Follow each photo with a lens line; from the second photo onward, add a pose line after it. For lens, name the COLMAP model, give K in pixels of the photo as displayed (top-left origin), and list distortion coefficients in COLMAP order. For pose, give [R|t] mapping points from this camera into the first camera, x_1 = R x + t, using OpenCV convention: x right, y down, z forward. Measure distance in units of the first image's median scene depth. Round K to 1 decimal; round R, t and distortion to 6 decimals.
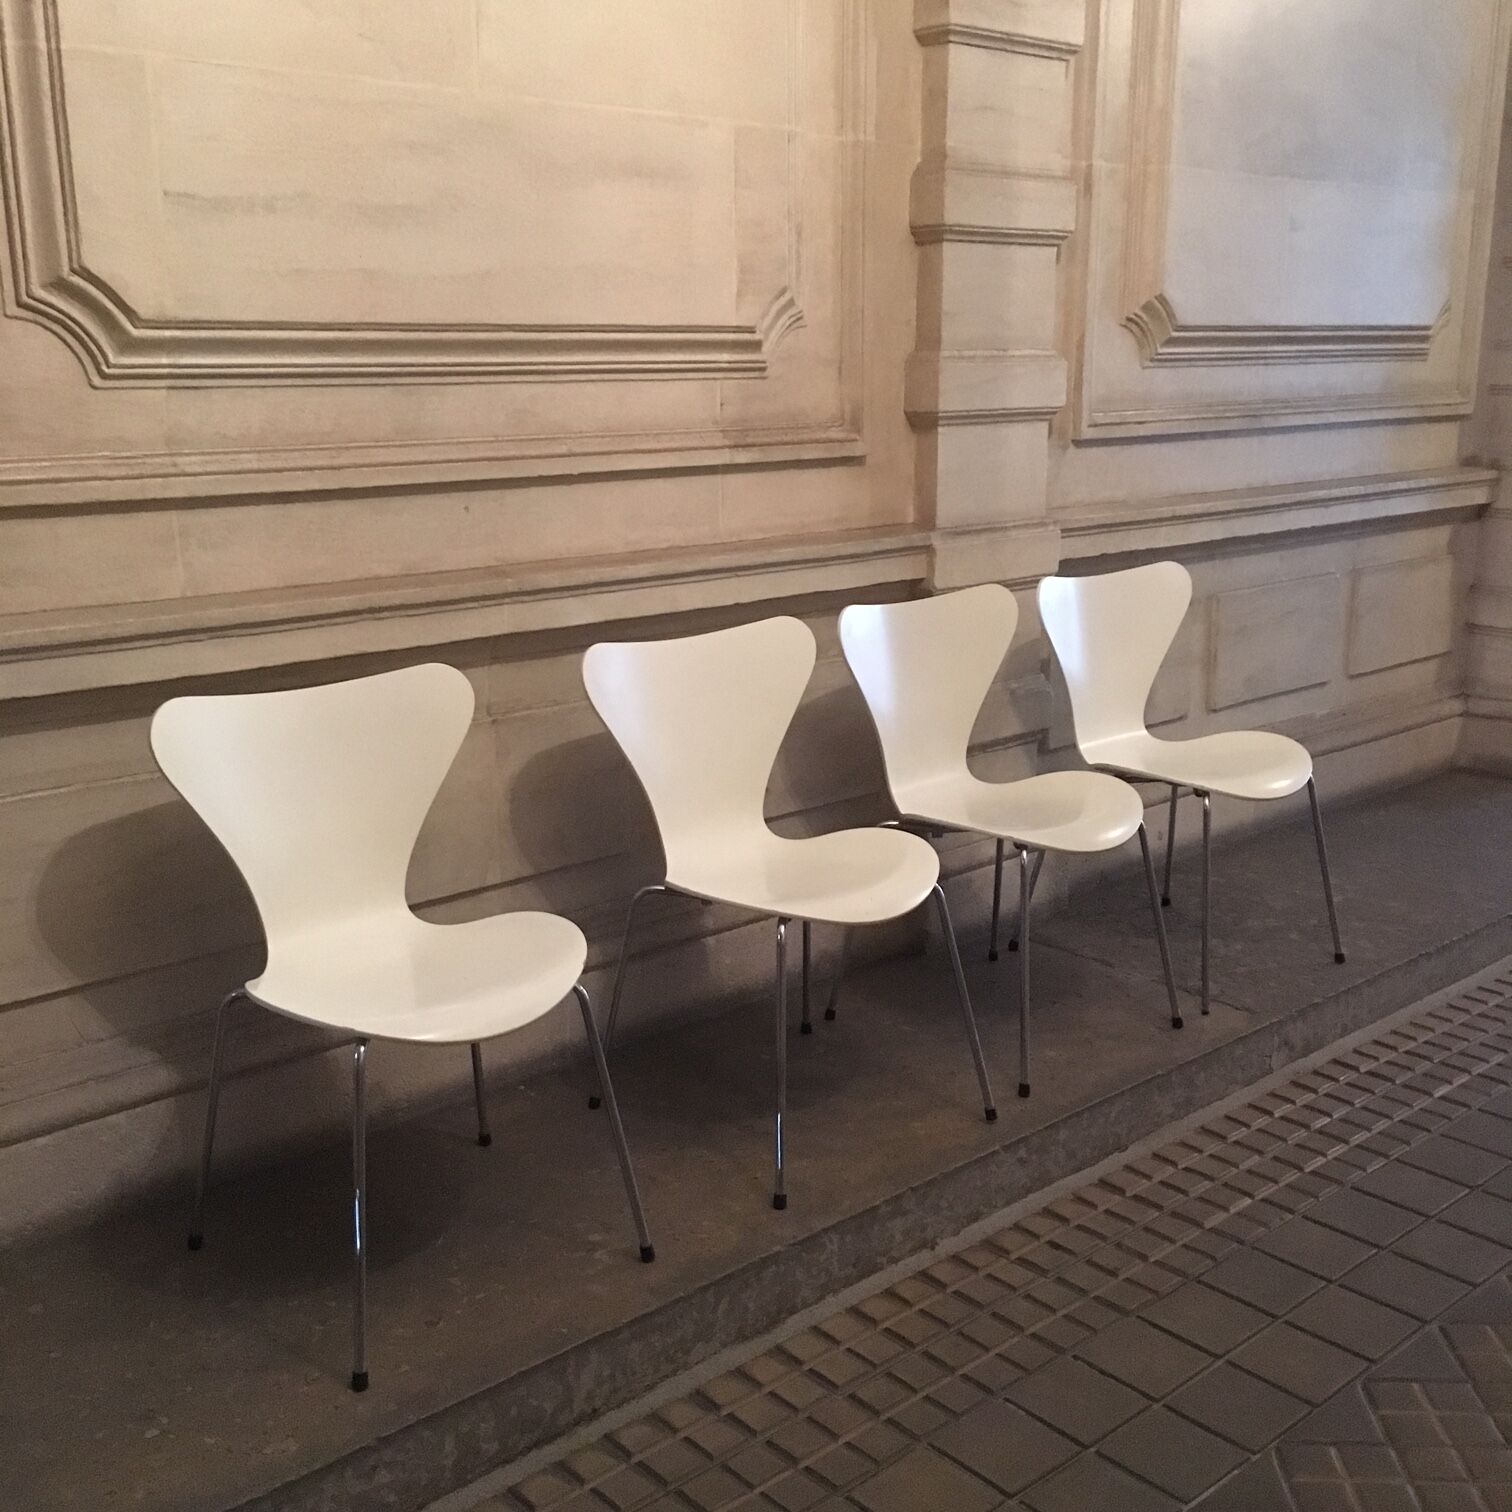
lens RADIAL K [[1713.2, 0, 756.0], [0, 1713.2, 756.0], [0, 0, 1]] dist [0.066542, -0.023559]
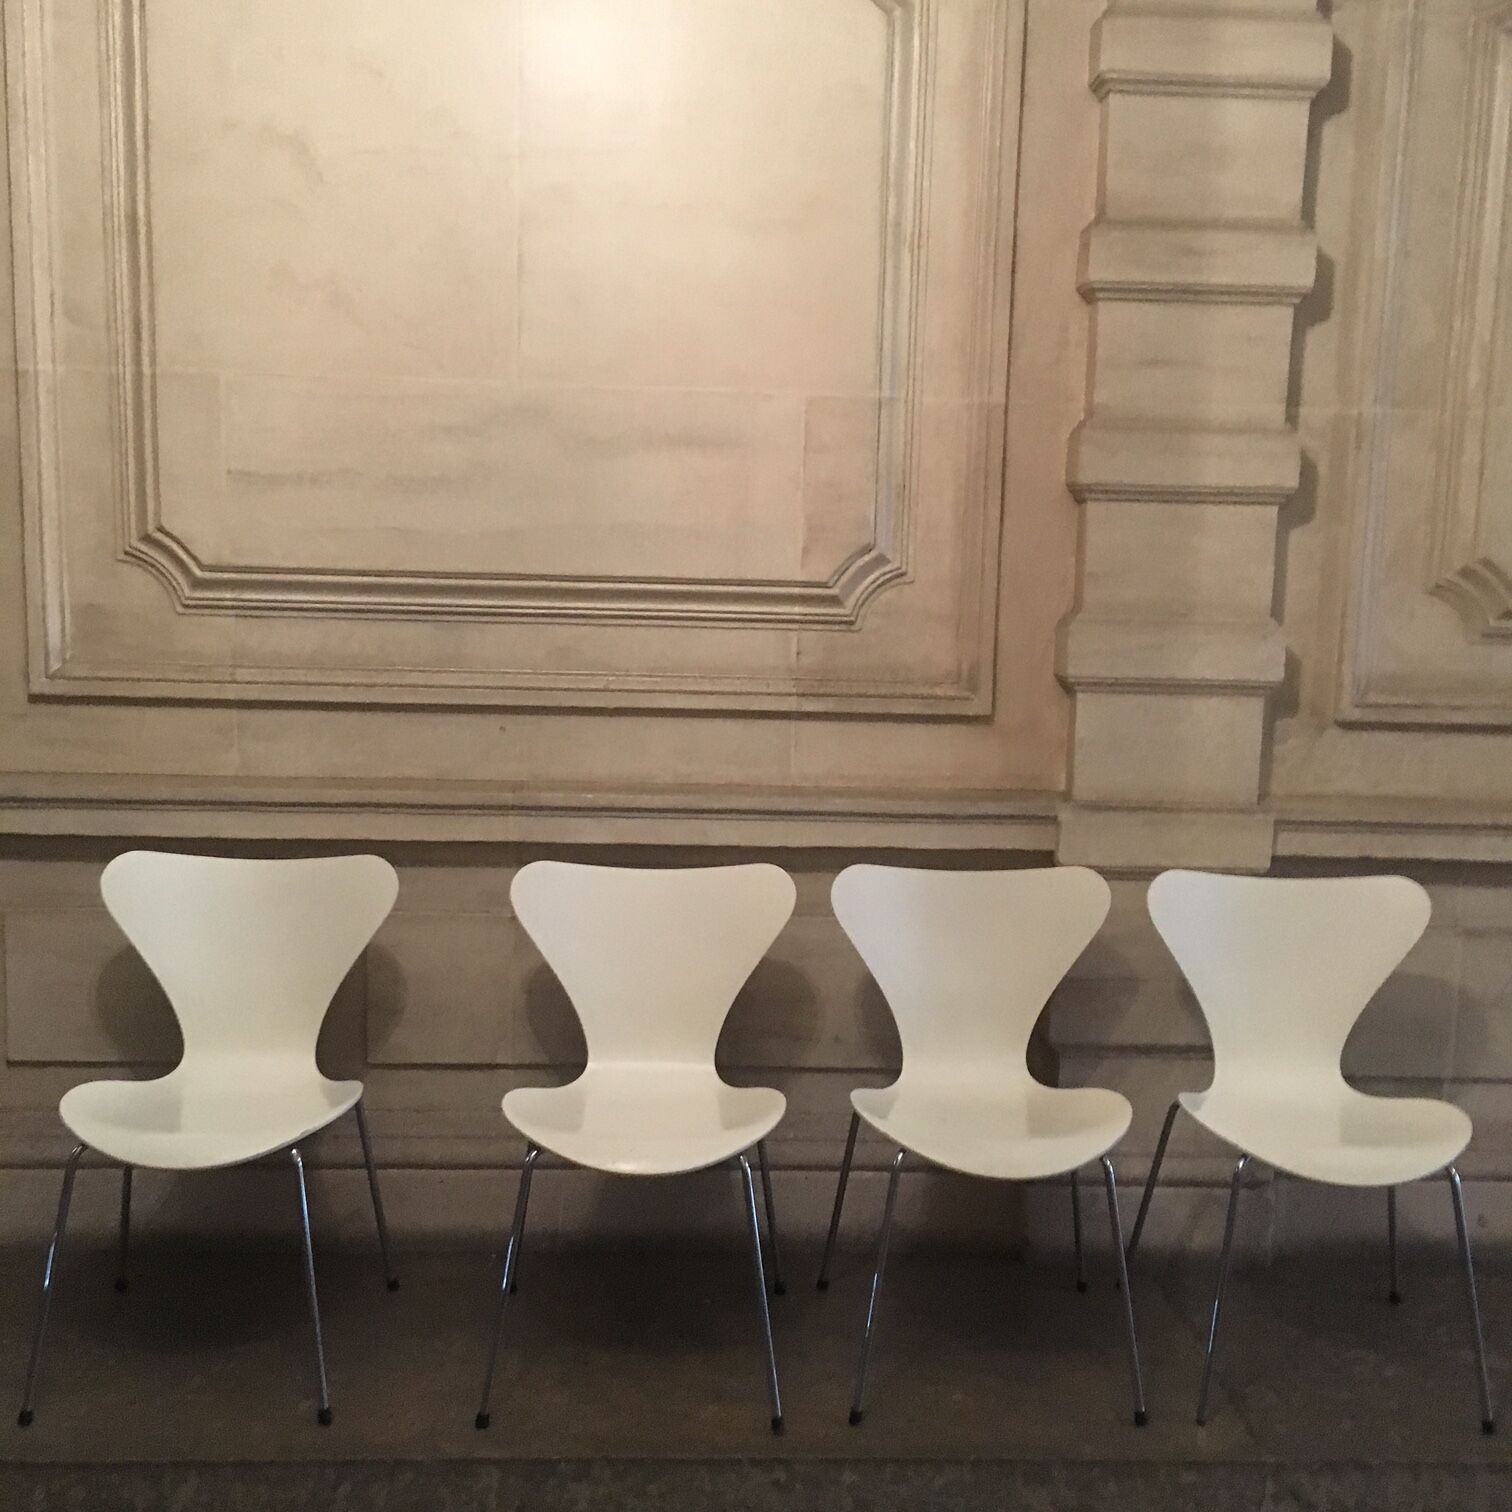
lens RADIAL K [[1713.2, 0, 756.0], [0, 1713.2, 756.0], [0, 0, 1]] dist [0.066542, -0.023559]
pose [[0.776527, 0.107871, -0.620782, 0.628675], [-0.175335, 0.983316, -0.048457, -0.093610], [0.605197, 0.146473, 0.782485, 0.196125]]
